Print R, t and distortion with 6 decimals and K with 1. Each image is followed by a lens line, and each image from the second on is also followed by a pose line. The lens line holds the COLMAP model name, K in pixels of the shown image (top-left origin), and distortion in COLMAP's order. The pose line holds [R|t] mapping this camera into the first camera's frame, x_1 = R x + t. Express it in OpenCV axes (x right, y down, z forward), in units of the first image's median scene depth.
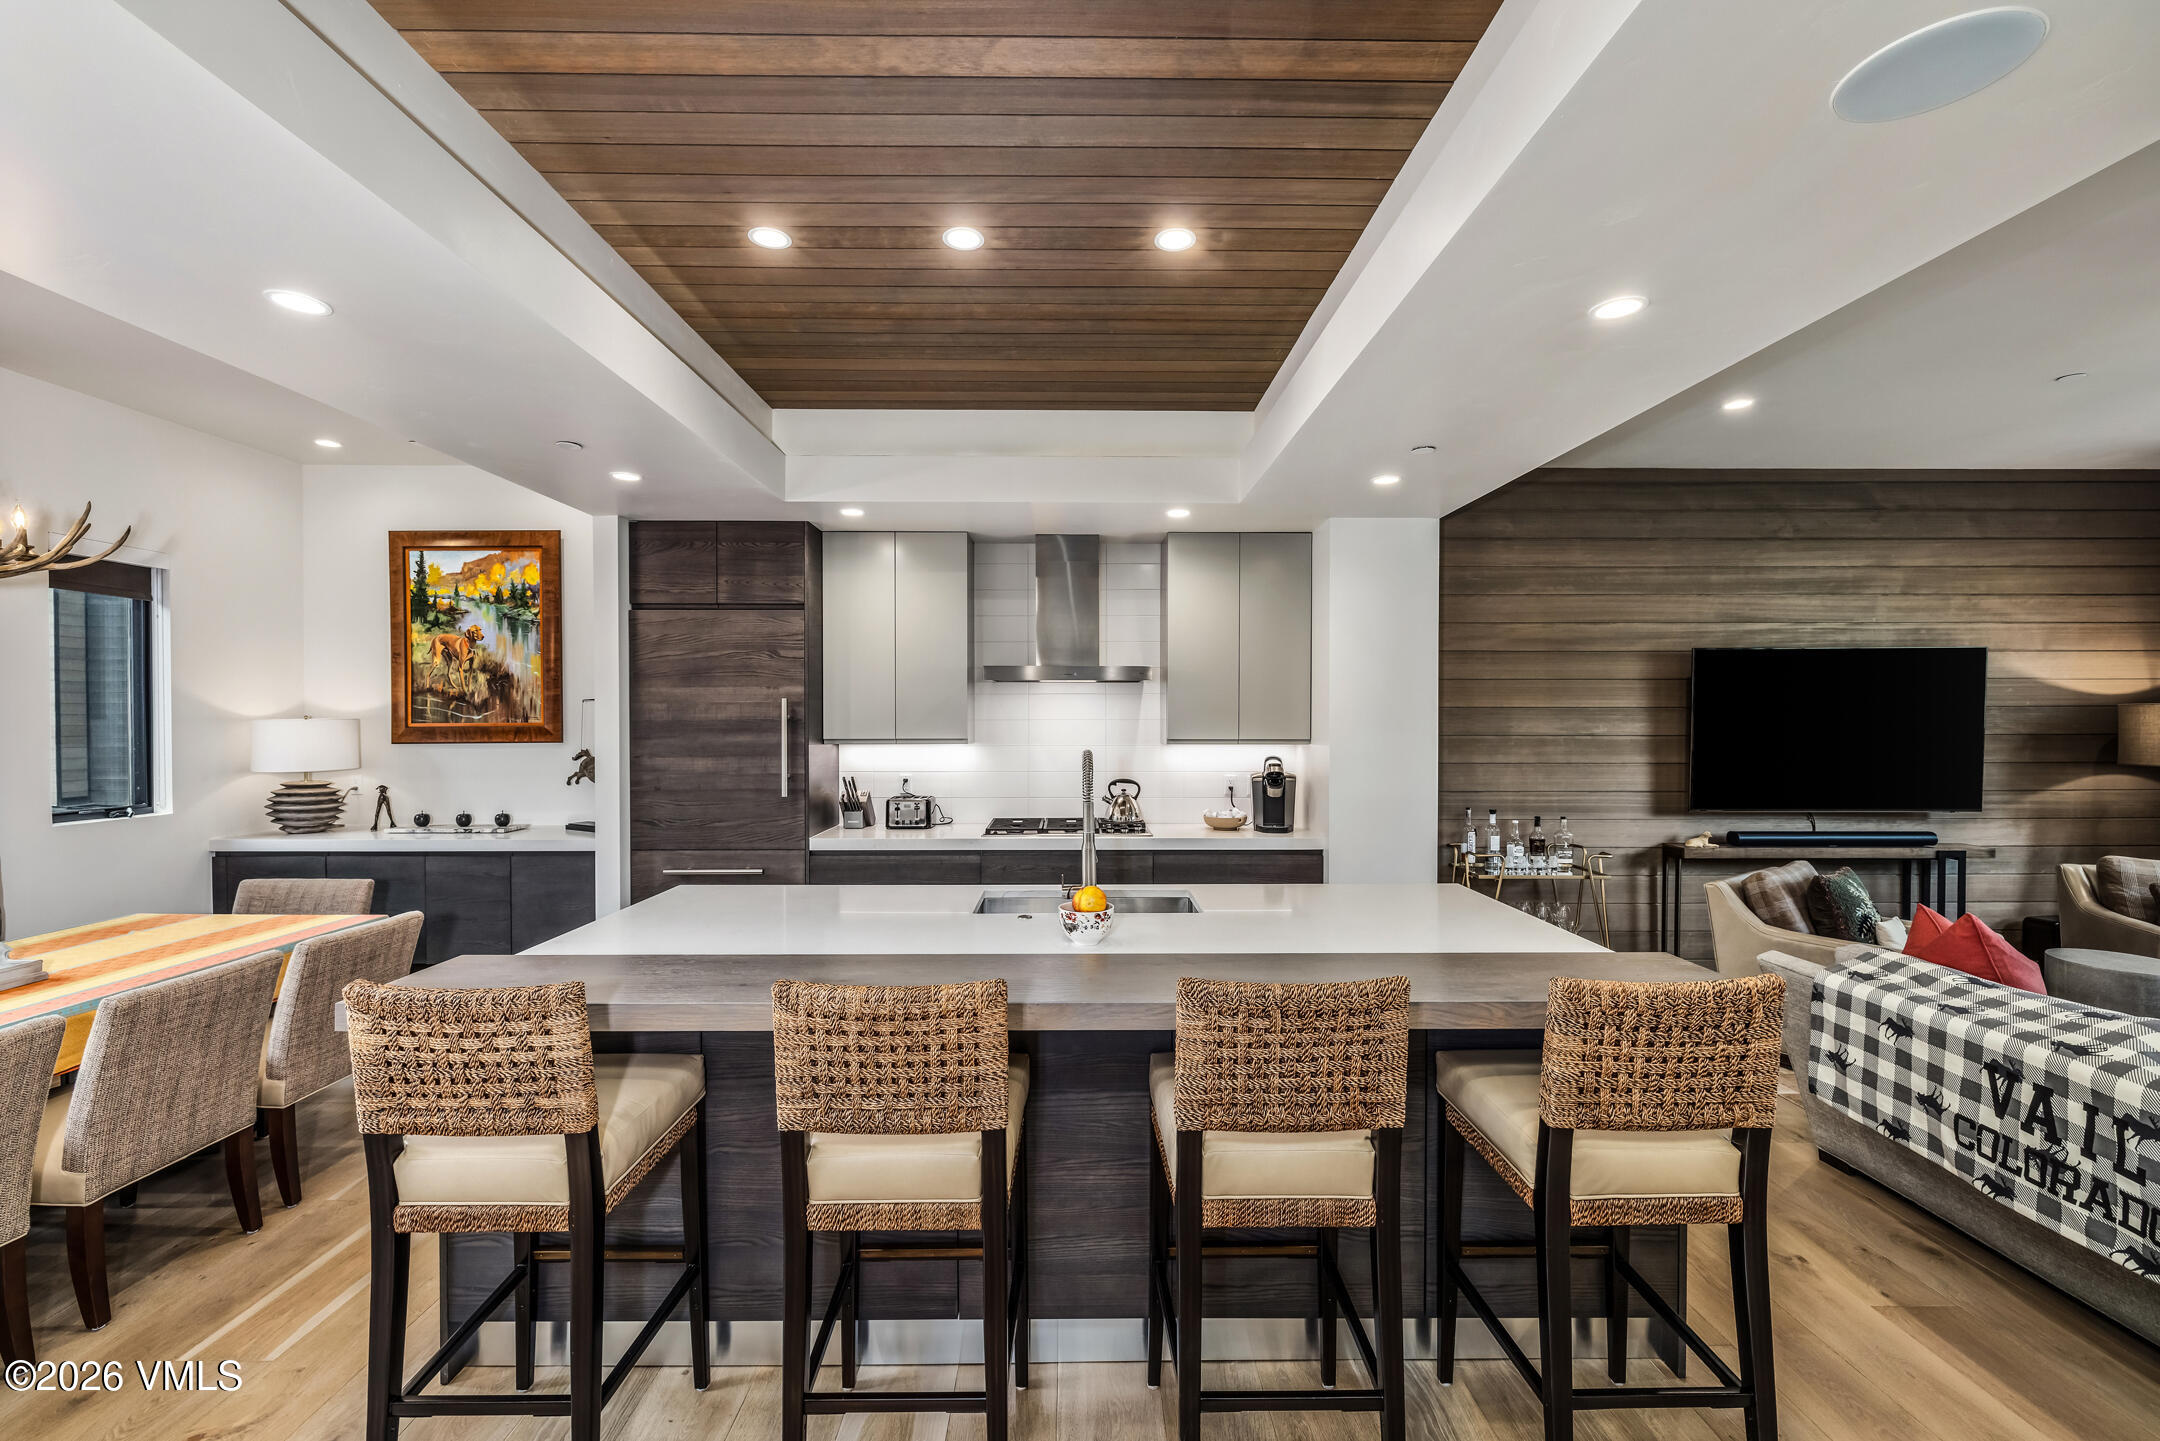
lens RADIAL K [[904.7, 0, 1080.0], [0, 904.7, 720.5], [0, 0, 1]] dist [-0.001259, -0.000105]
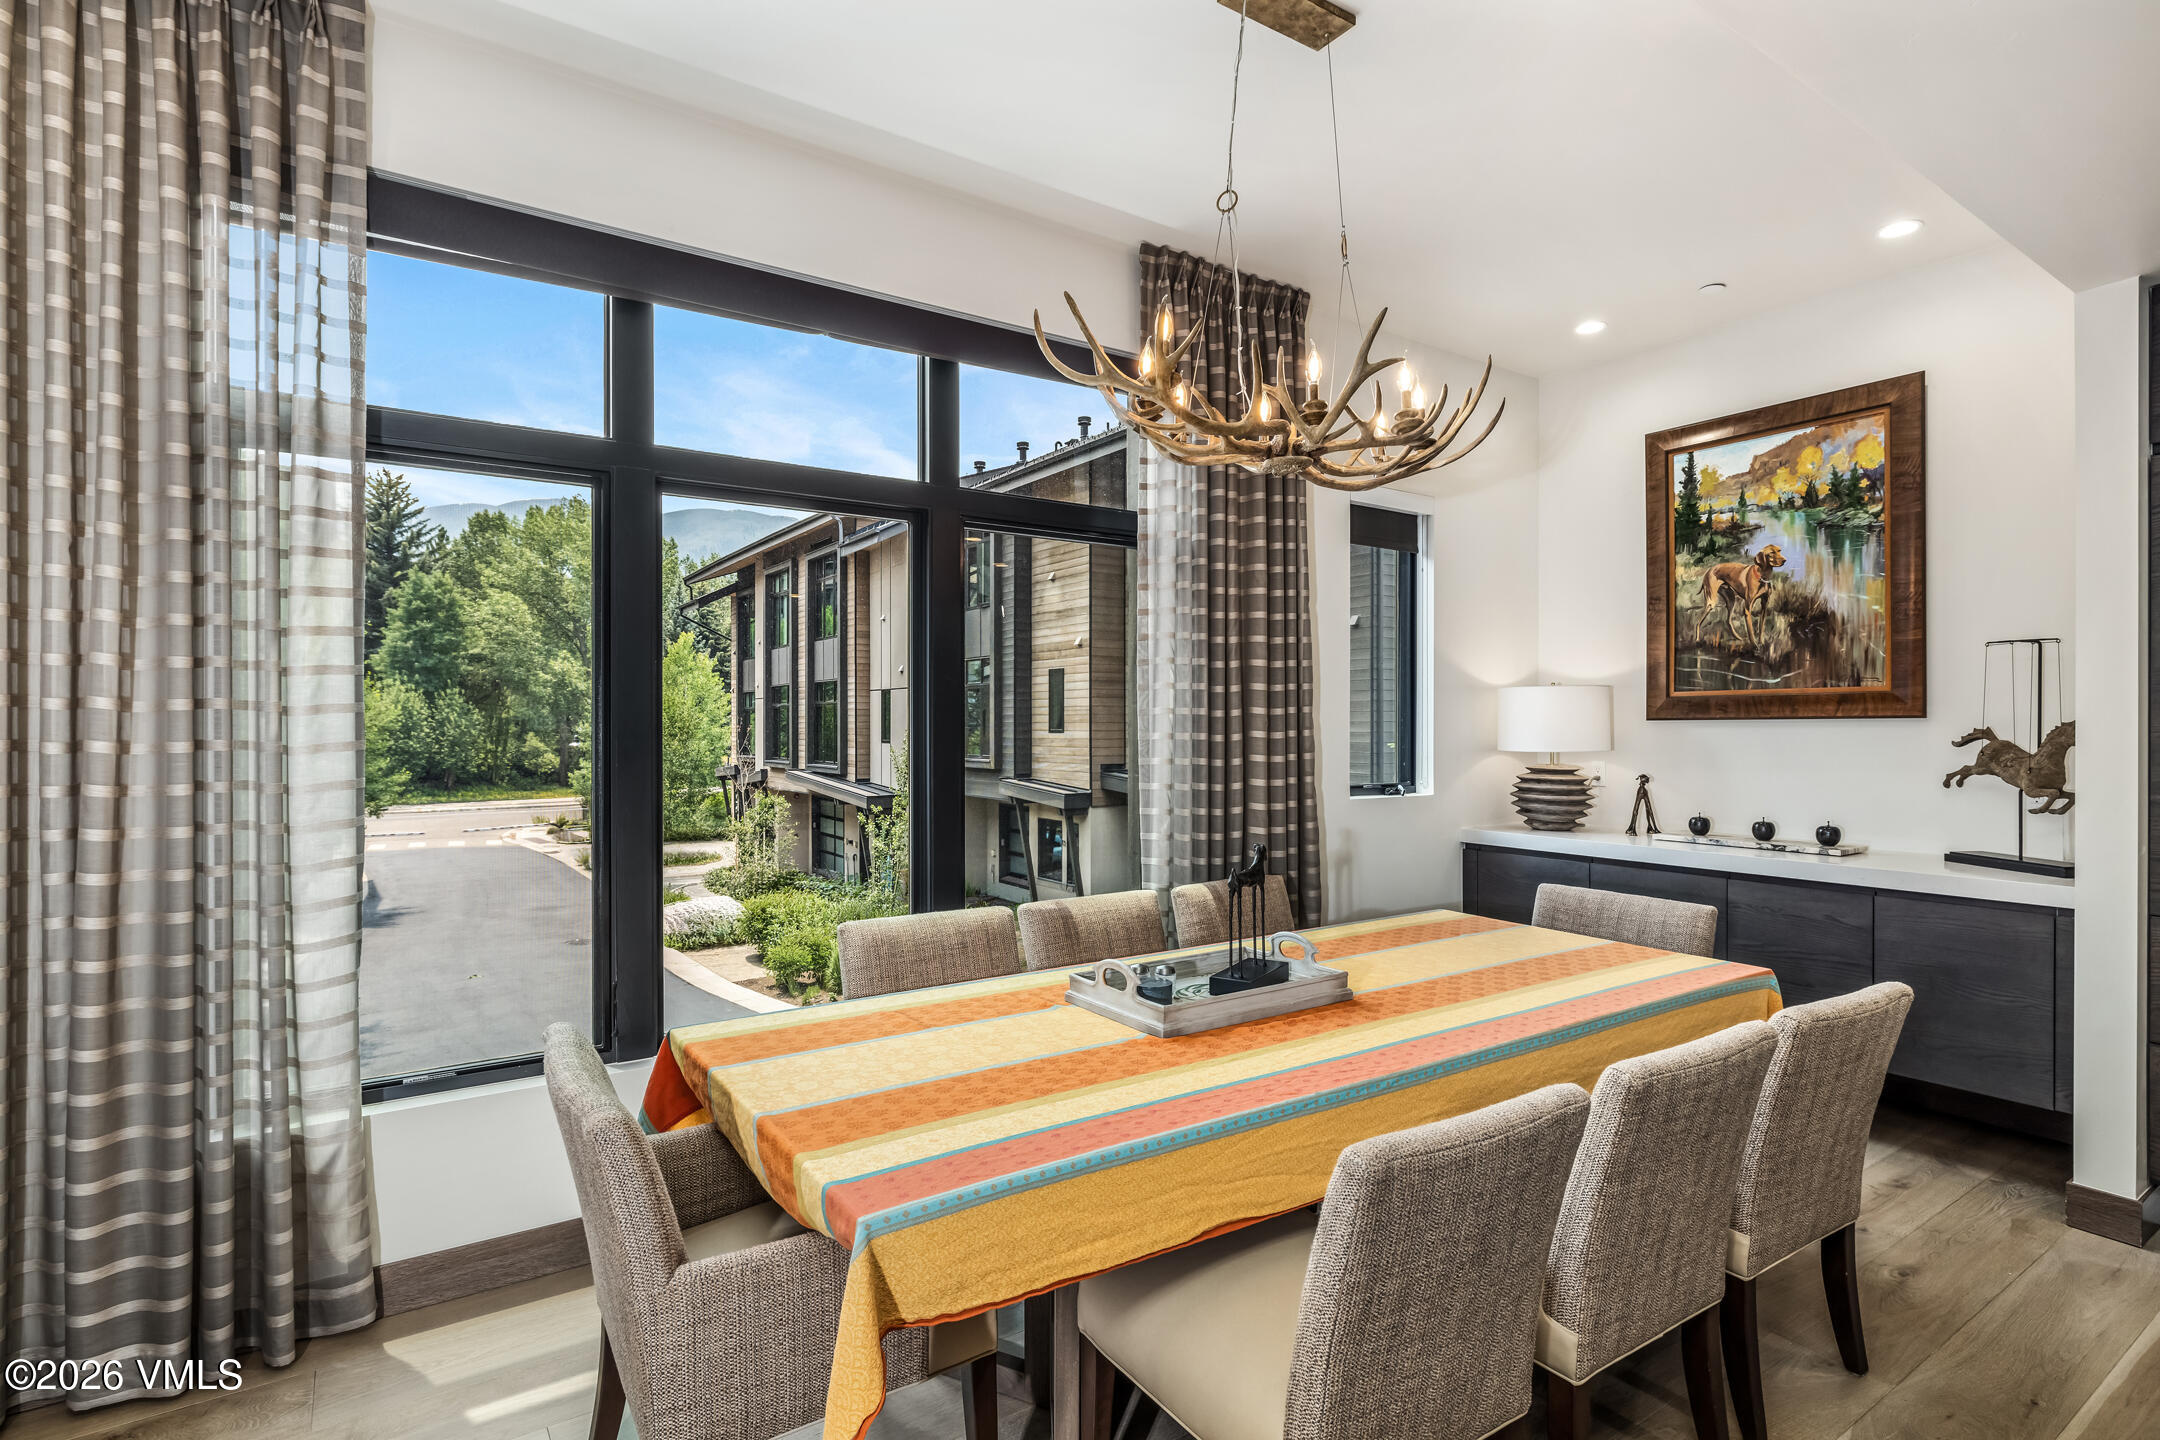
lens RADIAL K [[1048.6, 0, 1080.0], [0, 1048.6, 720.0], [0, 0, 1]] dist [0.000449, 0.000198]
pose [[0.556345, -0.003208, -0.830945, -0.303935], [-0.005712, 0.999954, -0.007685, 0.034950], [0.830931, 0.009022, 0.556302, 0.132385]]
